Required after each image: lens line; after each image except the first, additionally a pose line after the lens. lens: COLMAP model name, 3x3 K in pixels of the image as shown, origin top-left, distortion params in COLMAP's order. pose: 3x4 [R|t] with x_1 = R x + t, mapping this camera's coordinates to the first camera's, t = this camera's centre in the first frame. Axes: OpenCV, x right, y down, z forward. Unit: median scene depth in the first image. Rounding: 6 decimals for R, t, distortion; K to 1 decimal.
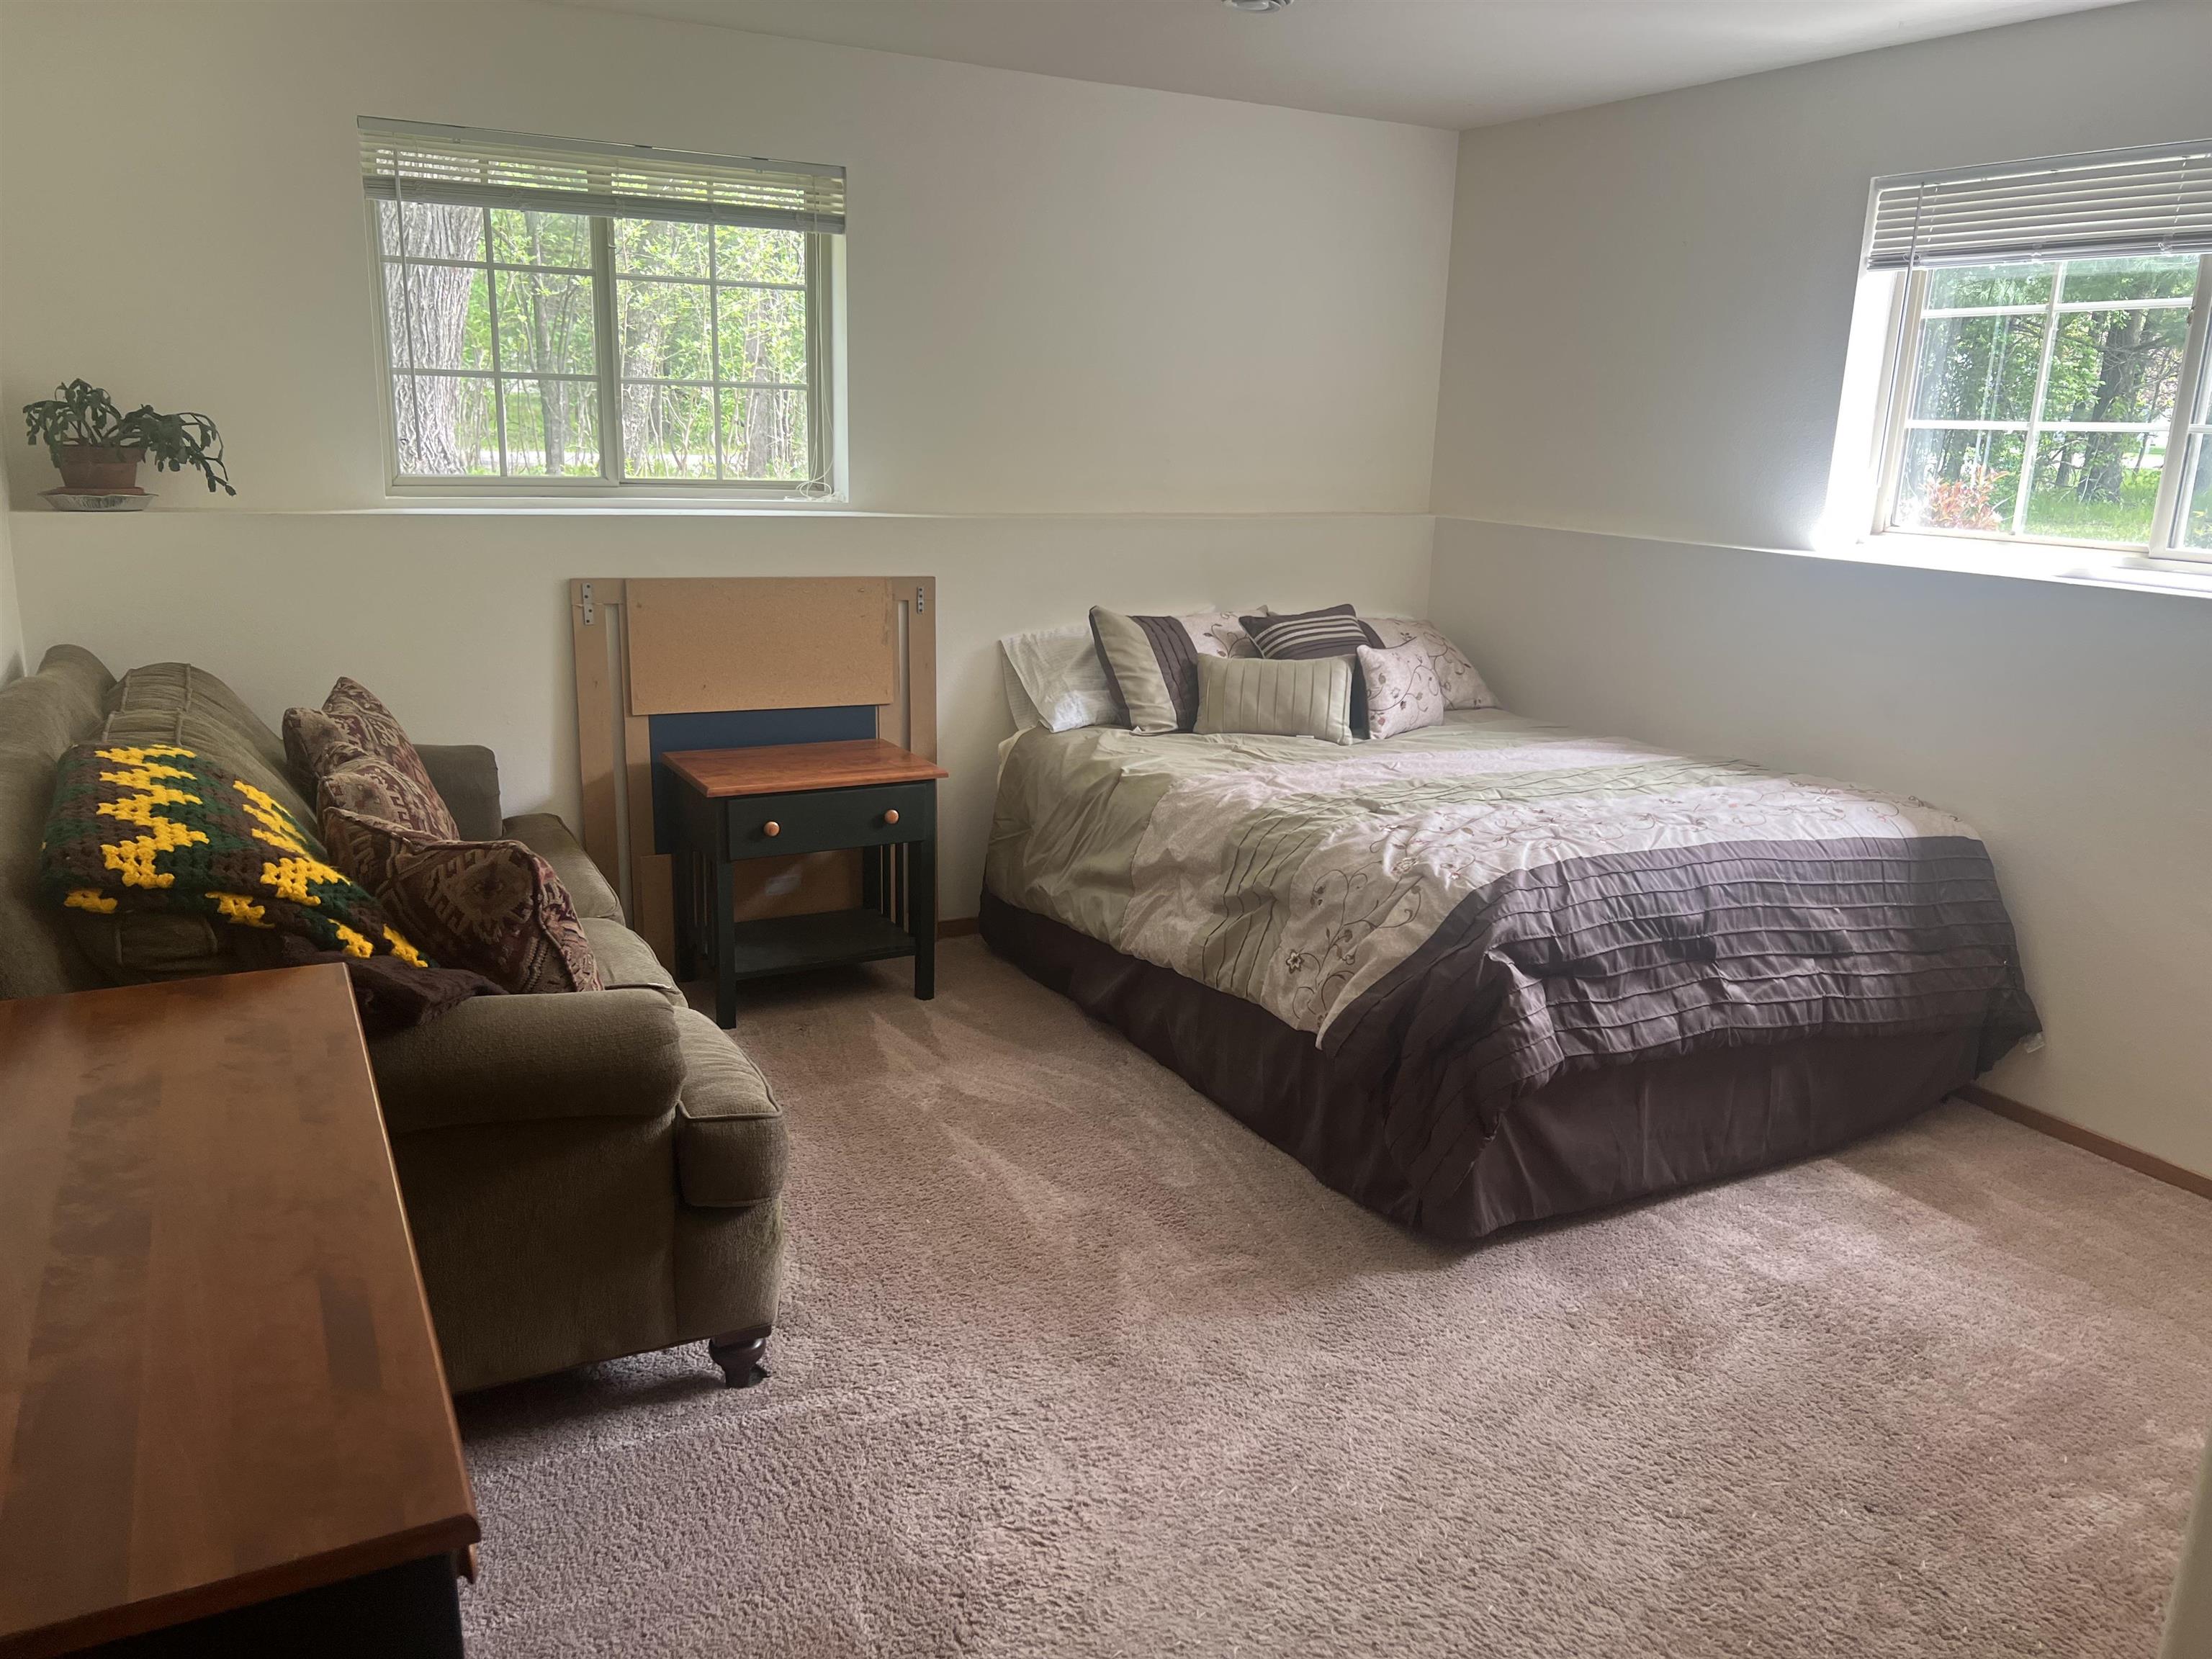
lens RADIAL K [[1663.7, 0, 1102.0], [0, 1663.7, 844.2], [0, 0, 1]] dist [0.061271, -0.081797]
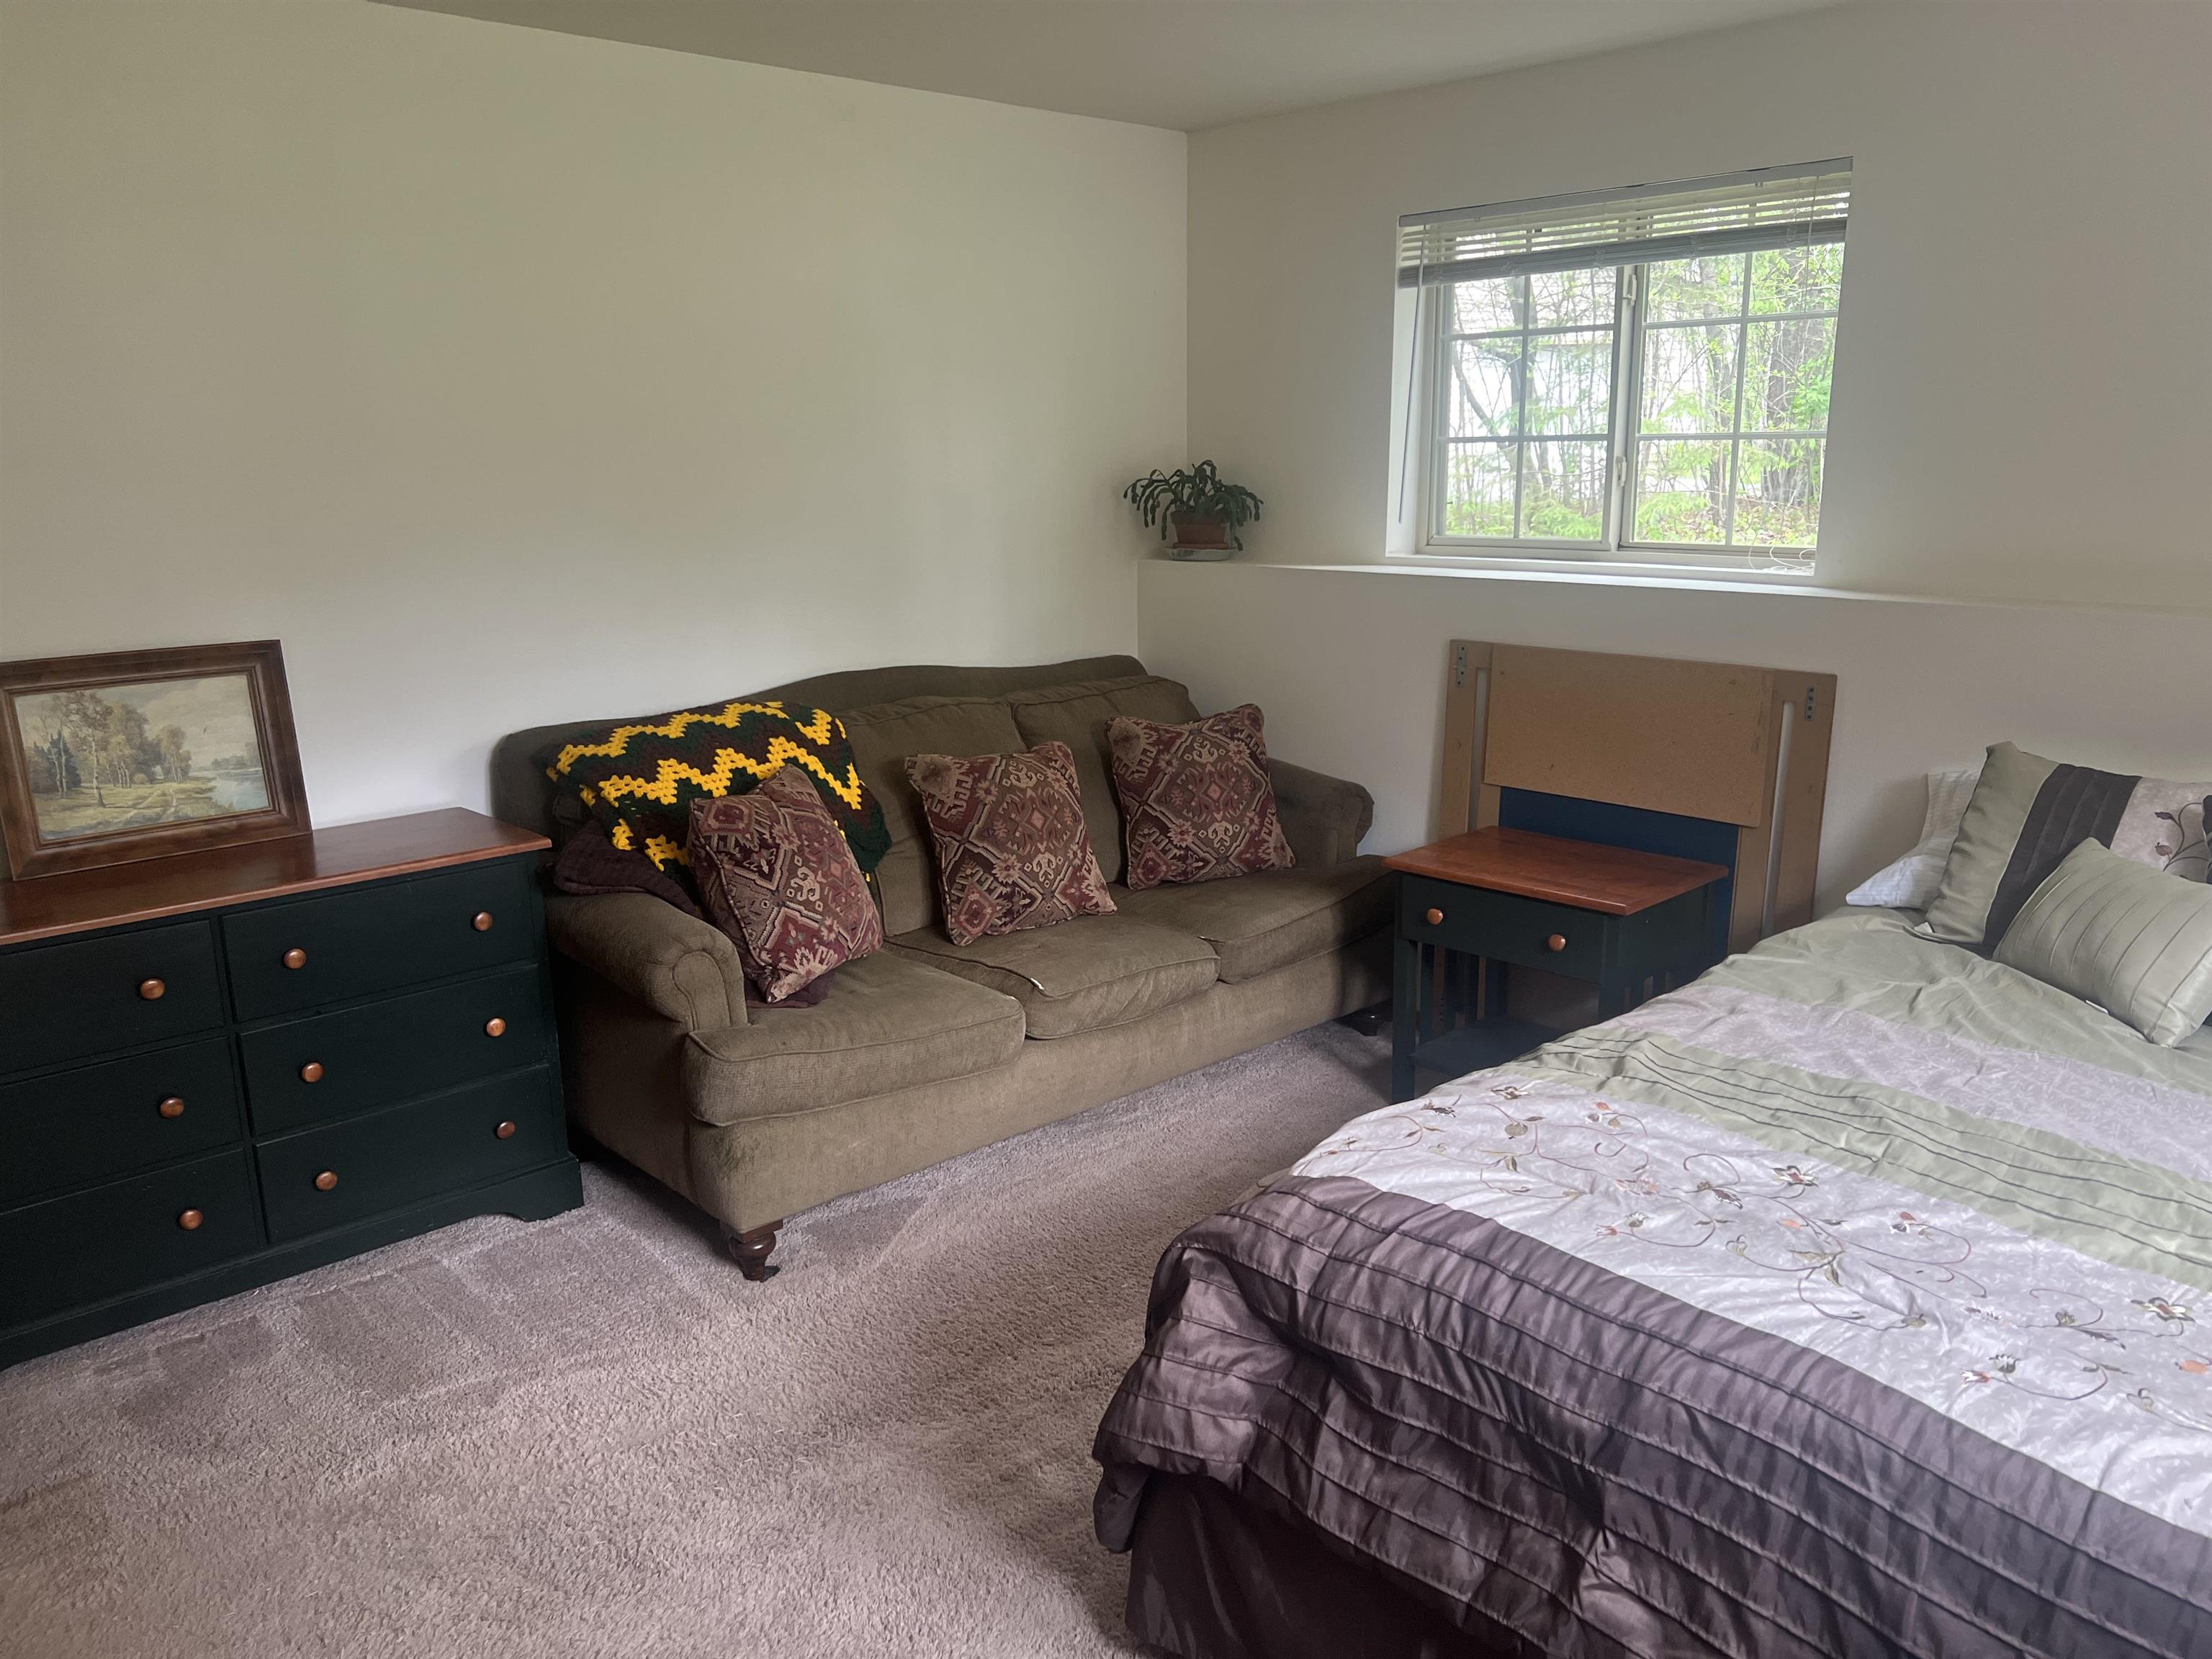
lens RADIAL K [[1663.7, 0, 1101.0], [0, 1663.7, 829.0], [0, 0, 1]] dist [0.061271, -0.081797]
pose [[0.260670, 0.185345, -0.947469, 0.630974], [-0.217261, 0.967487, 0.129487, -0.138171], [0.940664, 0.172095, 0.292463, 0.550790]]
